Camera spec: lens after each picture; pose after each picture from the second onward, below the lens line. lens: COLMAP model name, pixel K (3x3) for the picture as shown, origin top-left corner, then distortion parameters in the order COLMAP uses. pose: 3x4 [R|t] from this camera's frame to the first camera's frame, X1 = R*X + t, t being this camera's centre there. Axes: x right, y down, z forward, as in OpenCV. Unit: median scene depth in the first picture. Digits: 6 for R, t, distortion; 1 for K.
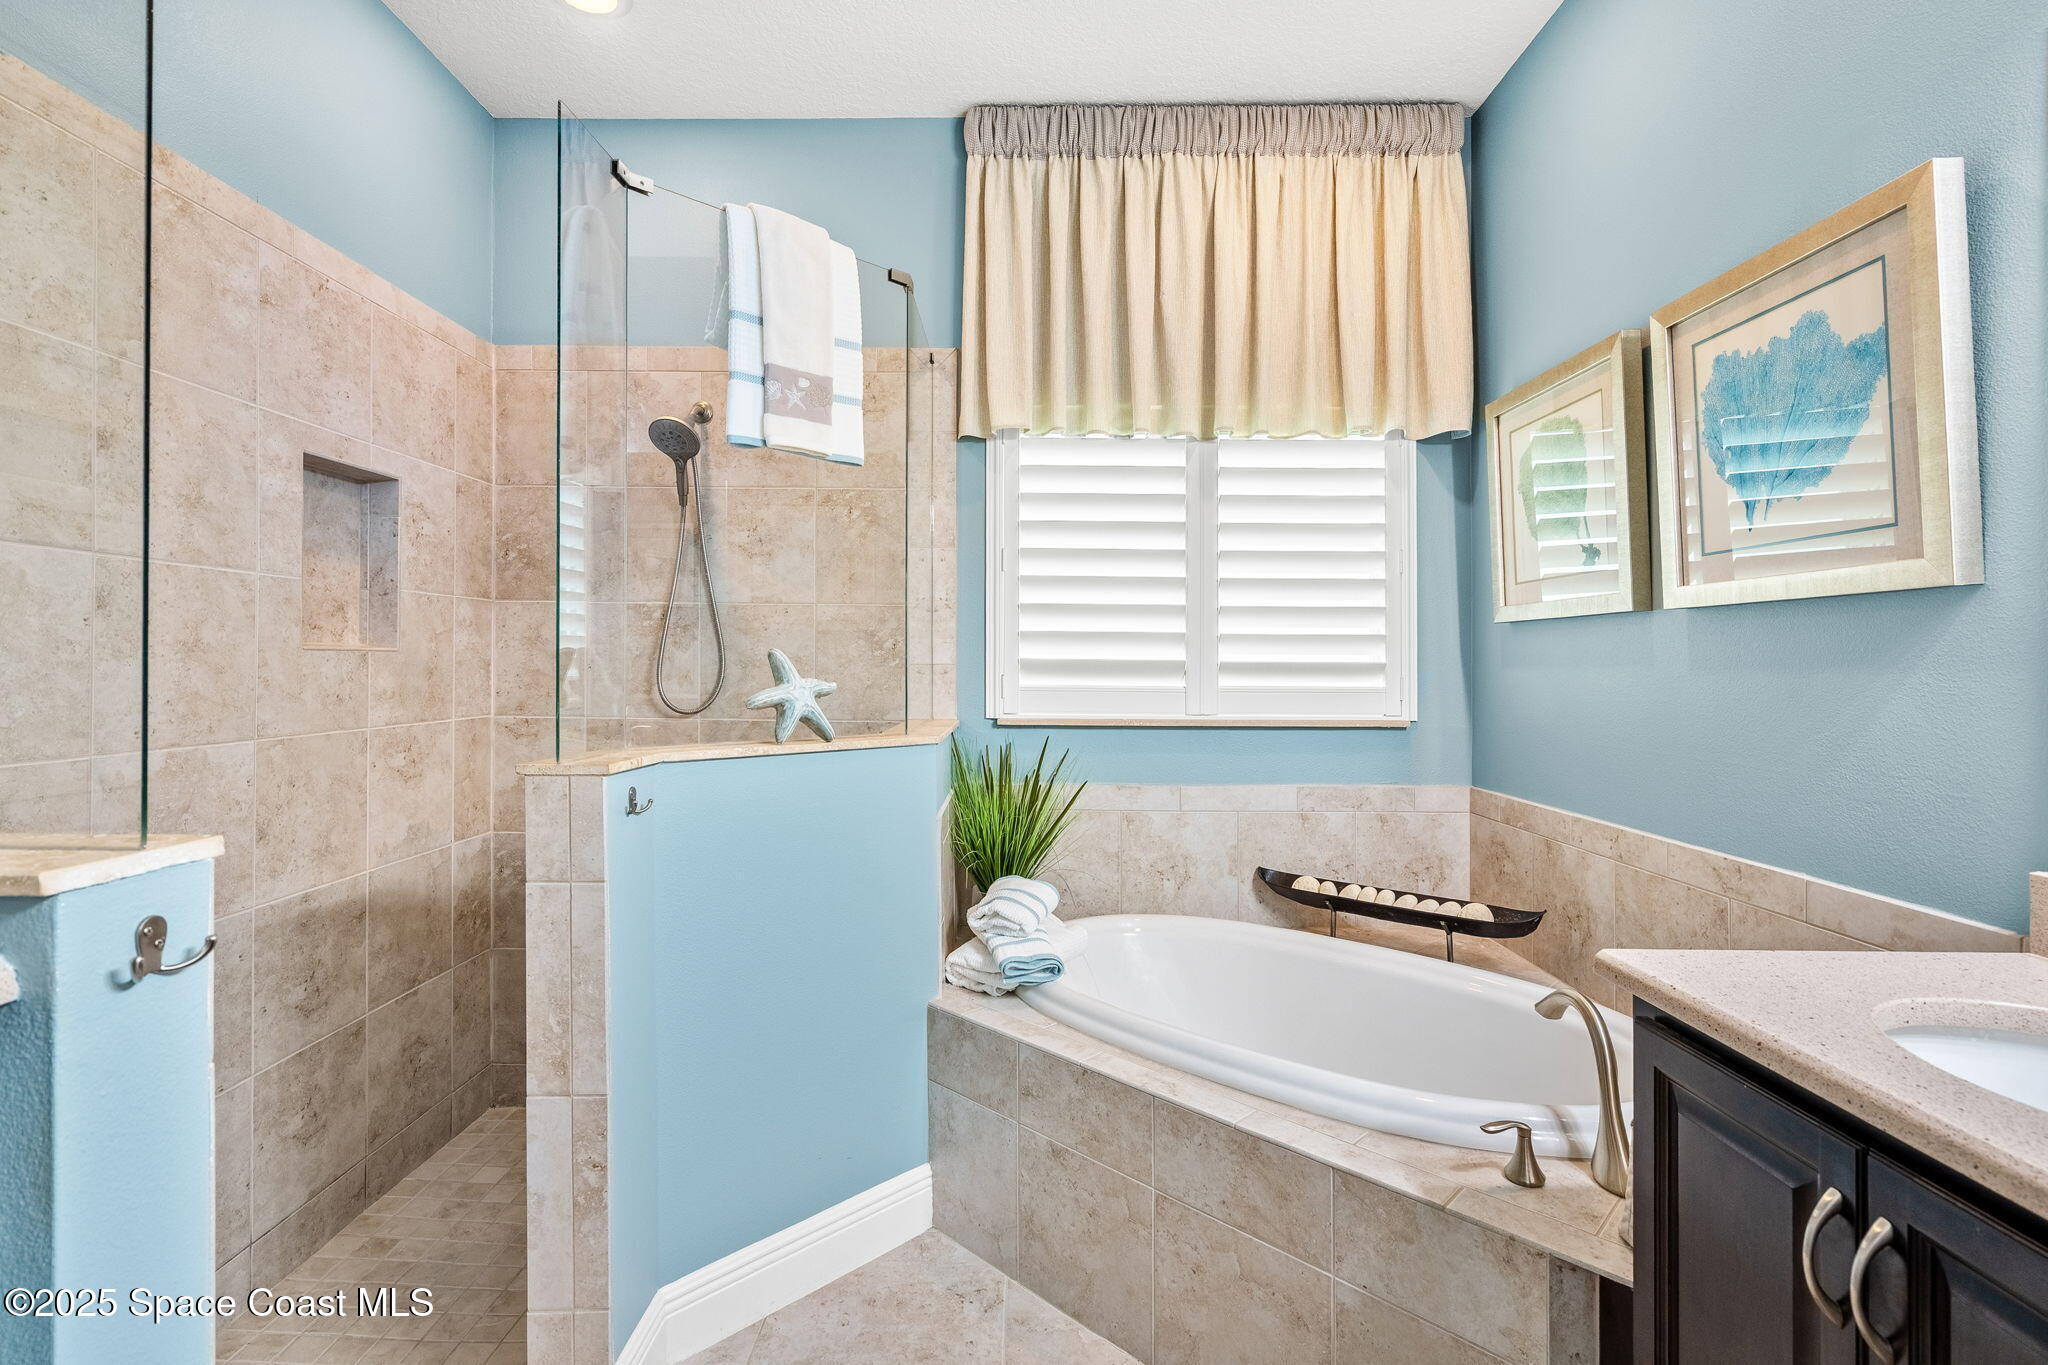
lens RADIAL K [[957.4, 0, 1005.3], [0, 957.4, 649.9], [0, 0, 1]] dist [-0.014325, 0.006310]
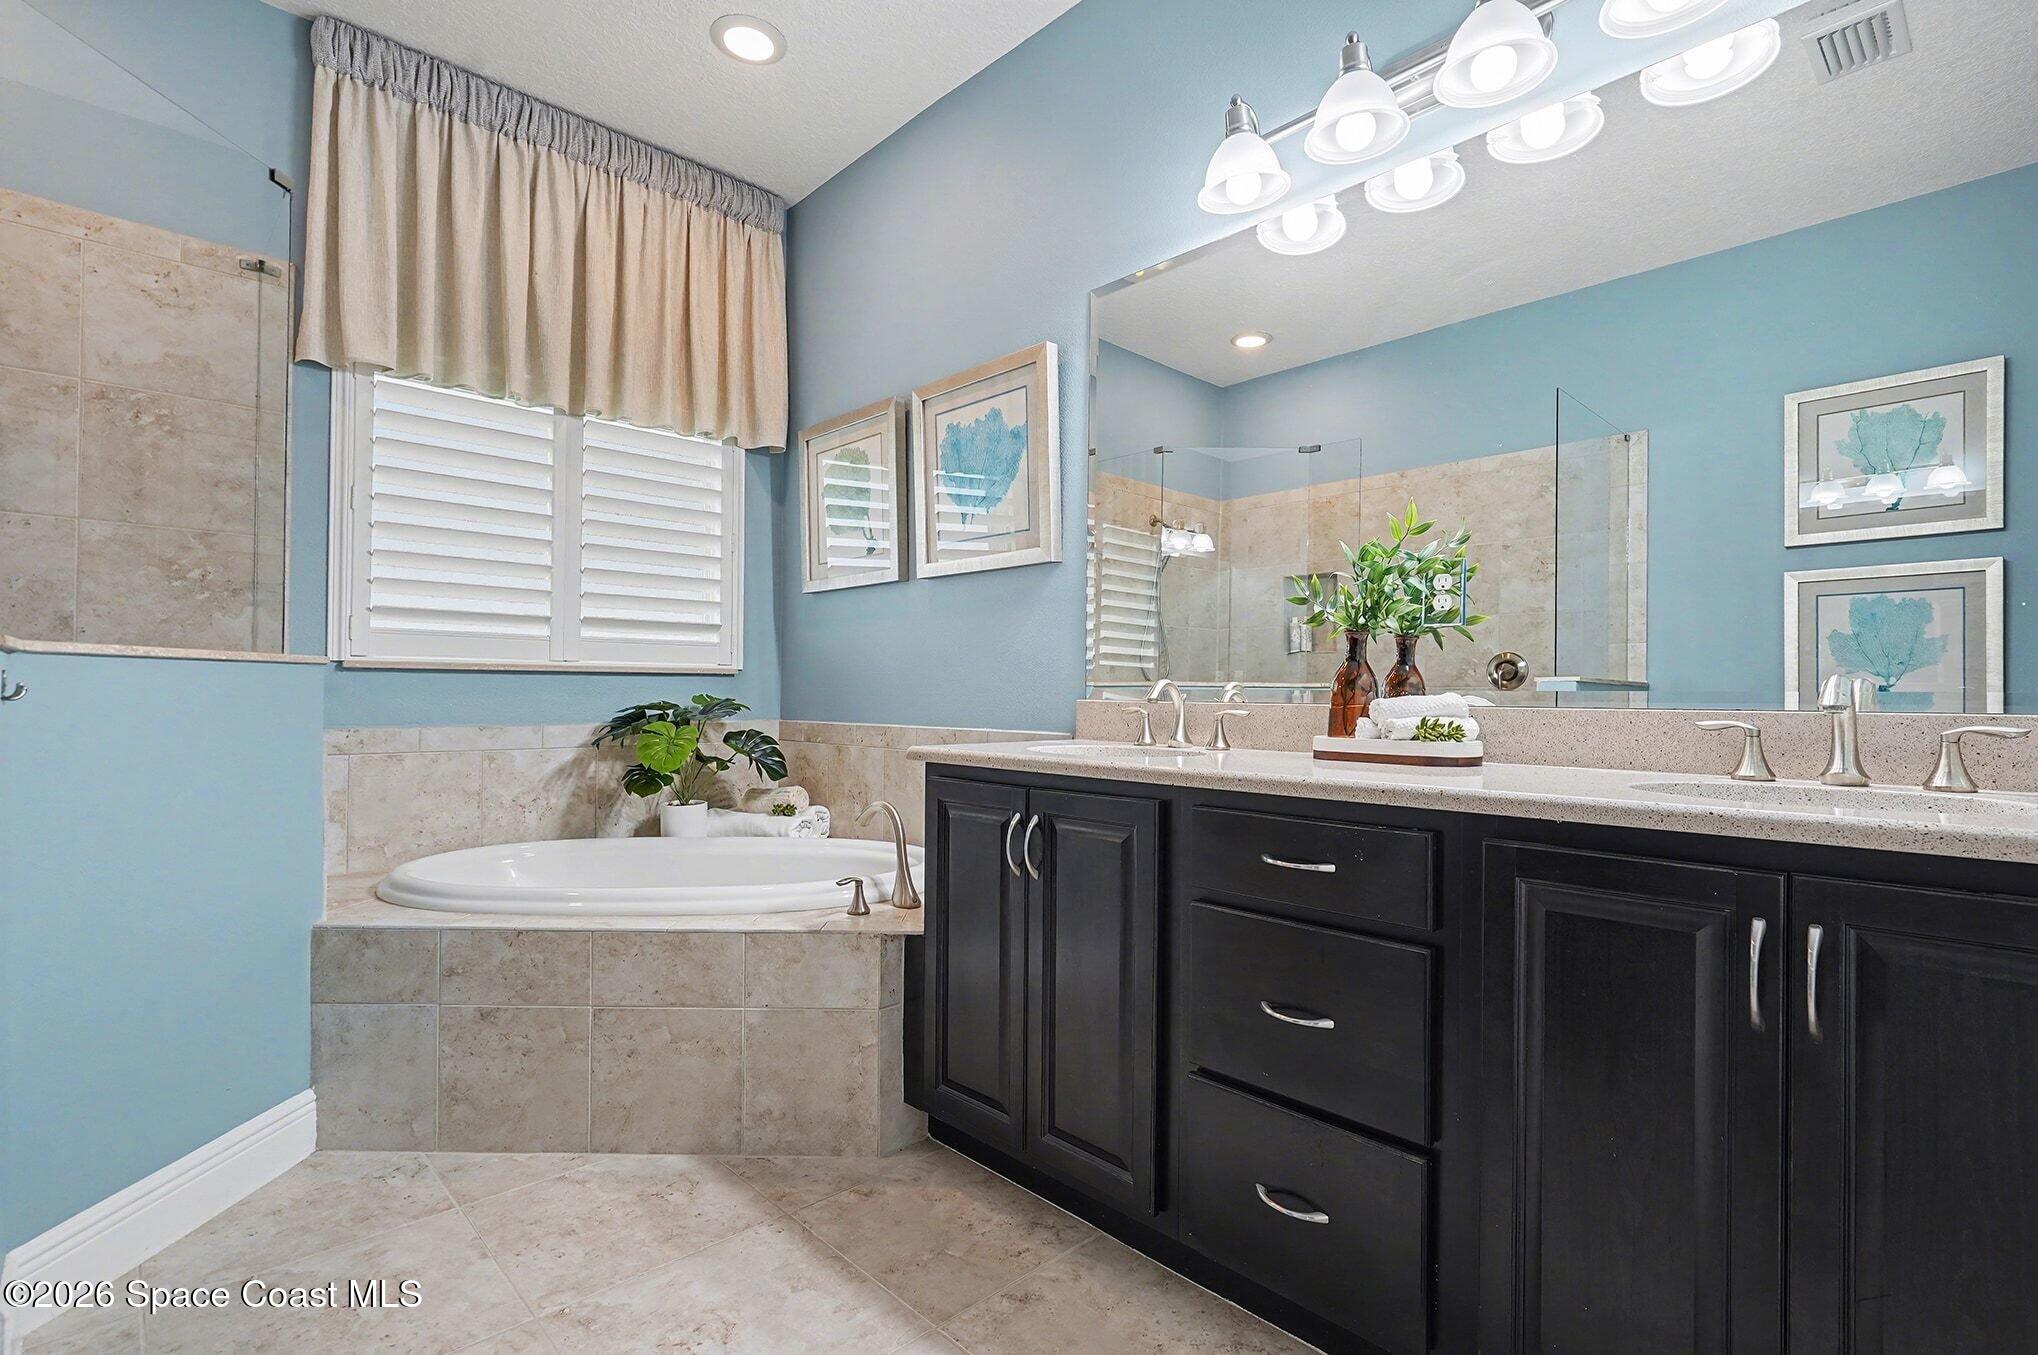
lens RADIAL K [[942.2, 0, 1019.0], [0, 942.2, 677.5], [0, 0, 1]] dist [0.000134, -0.000607]
pose [[0.713585, 0.009042, 0.700511, -0.244043], [-0.013294, 0.999911, 0.000635, 0.102594], [-0.700443, -0.009765, 0.713642, -0.204408]]
